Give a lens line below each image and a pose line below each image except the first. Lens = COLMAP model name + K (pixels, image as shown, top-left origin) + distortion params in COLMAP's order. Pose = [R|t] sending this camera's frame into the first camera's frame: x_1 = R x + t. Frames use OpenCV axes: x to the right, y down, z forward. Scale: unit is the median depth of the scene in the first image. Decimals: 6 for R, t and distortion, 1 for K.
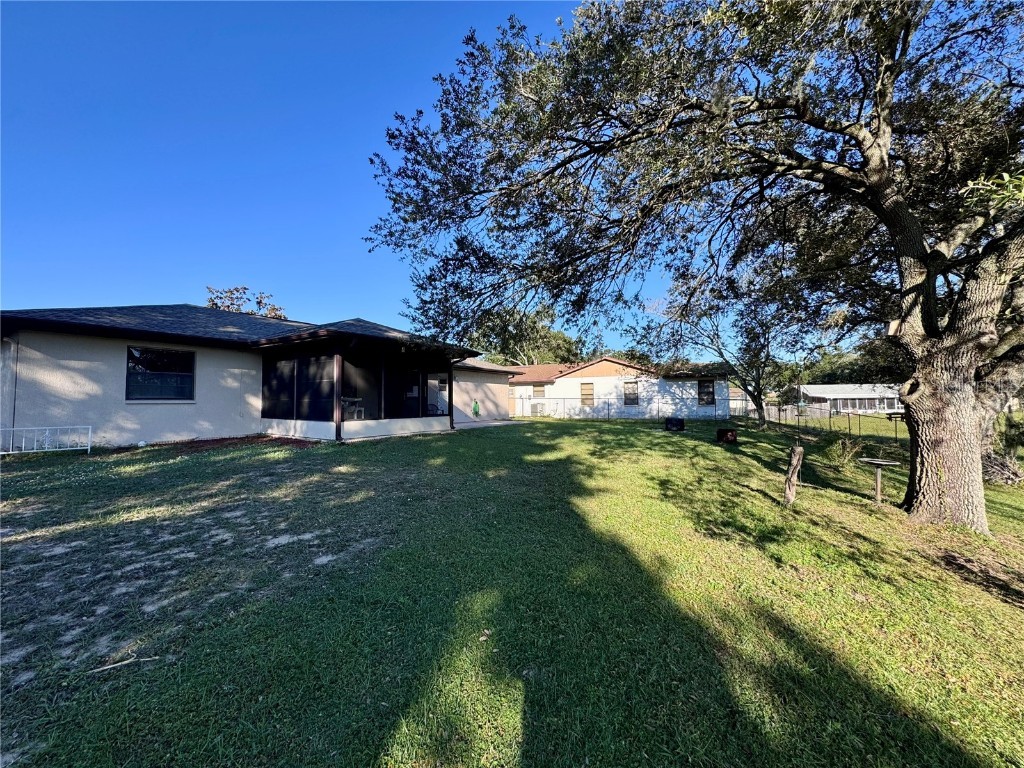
lens RADIAL K [[406.7, 0, 508.1], [0, 406.7, 381.7], [0, 0, 1]] dist [-0.001536, -0.000240]
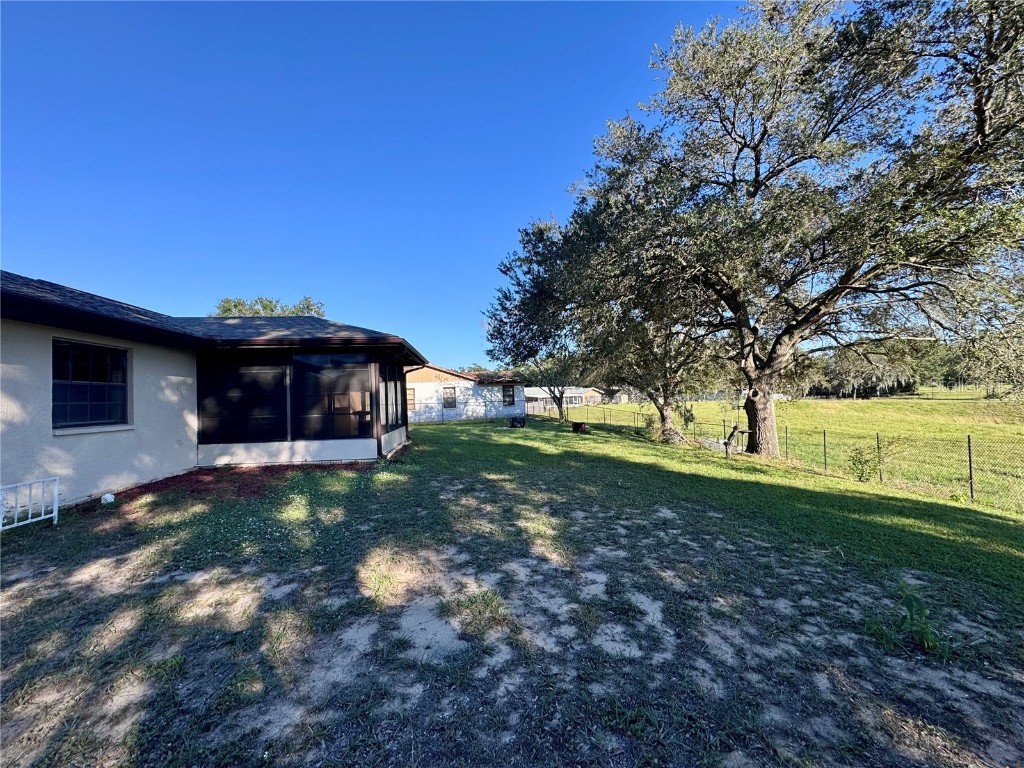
lens RADIAL K [[406.7, 0, 508.1], [0, 406.7, 381.7], [0, 0, 1]] dist [-0.001536, -0.000240]
pose [[0.772420, 0.003703, 0.635101, -0.715834], [0.000414, 0.999980, -0.006333, -0.017332], [-0.635112, 0.005155, 0.772403, 0.112960]]
